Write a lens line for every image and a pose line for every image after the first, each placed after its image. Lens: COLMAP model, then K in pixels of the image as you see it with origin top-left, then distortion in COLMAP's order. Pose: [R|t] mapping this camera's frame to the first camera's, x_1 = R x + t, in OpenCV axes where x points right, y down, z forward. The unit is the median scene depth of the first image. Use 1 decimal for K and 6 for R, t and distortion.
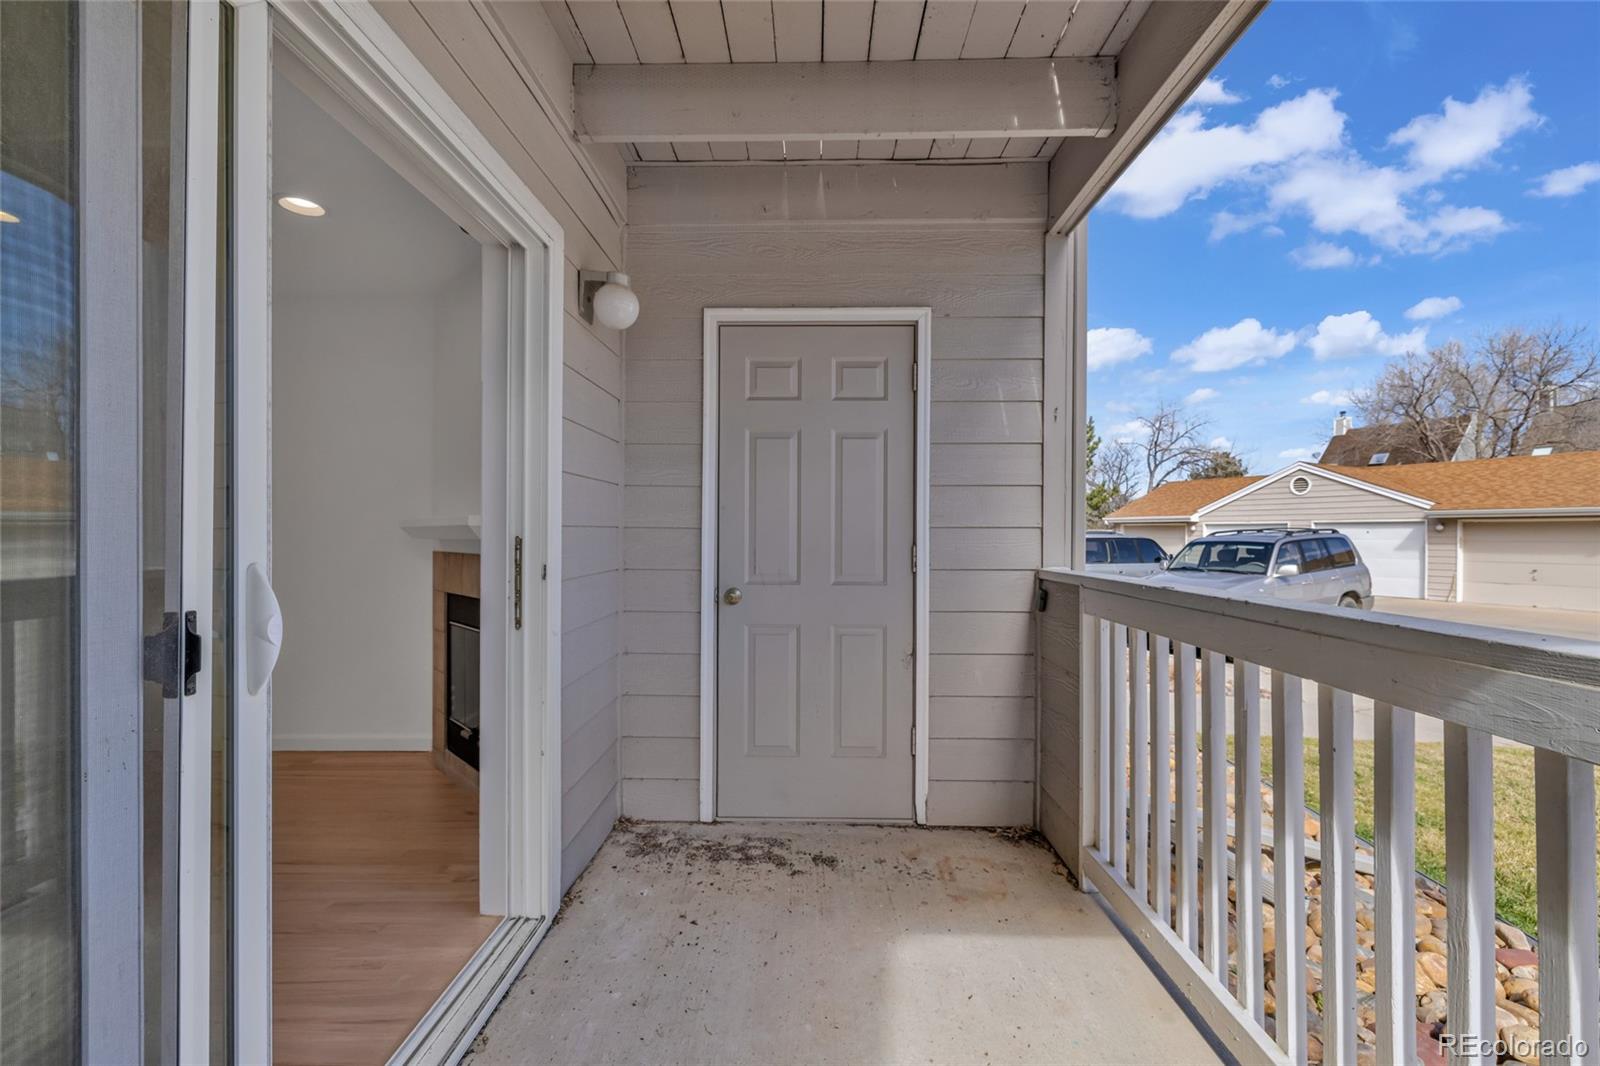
lens RADIAL K [[672.6, 0, 799.6], [0, 672.6, 530.7], [0, 0, 1]] dist [0.000730, 0.000282]
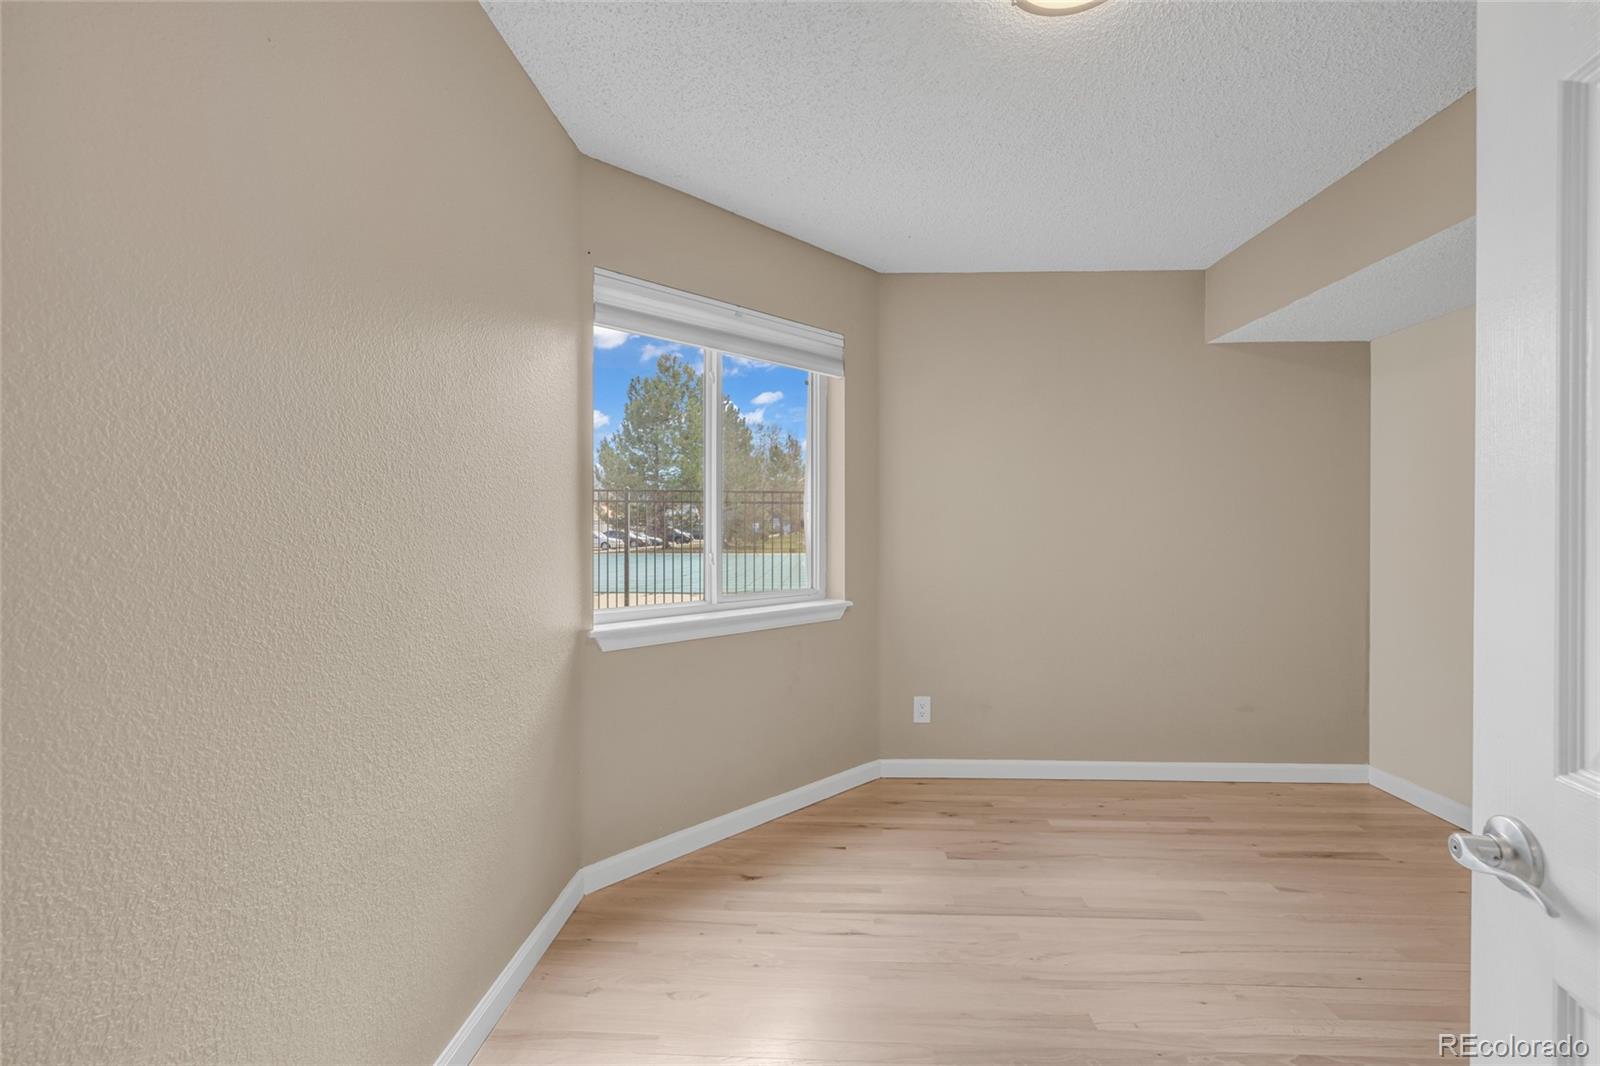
lens RADIAL K [[672.6, 0, 799.6], [0, 672.6, 530.7], [0, 0, 1]] dist [0.000730, 0.000282]
pose [[0.999694, 0.000645, -0.024715, 1.069791], [-0.000581, 0.999996, 0.002591, 0.013679], [0.024717, -0.002575, 0.999691, -0.767829]]
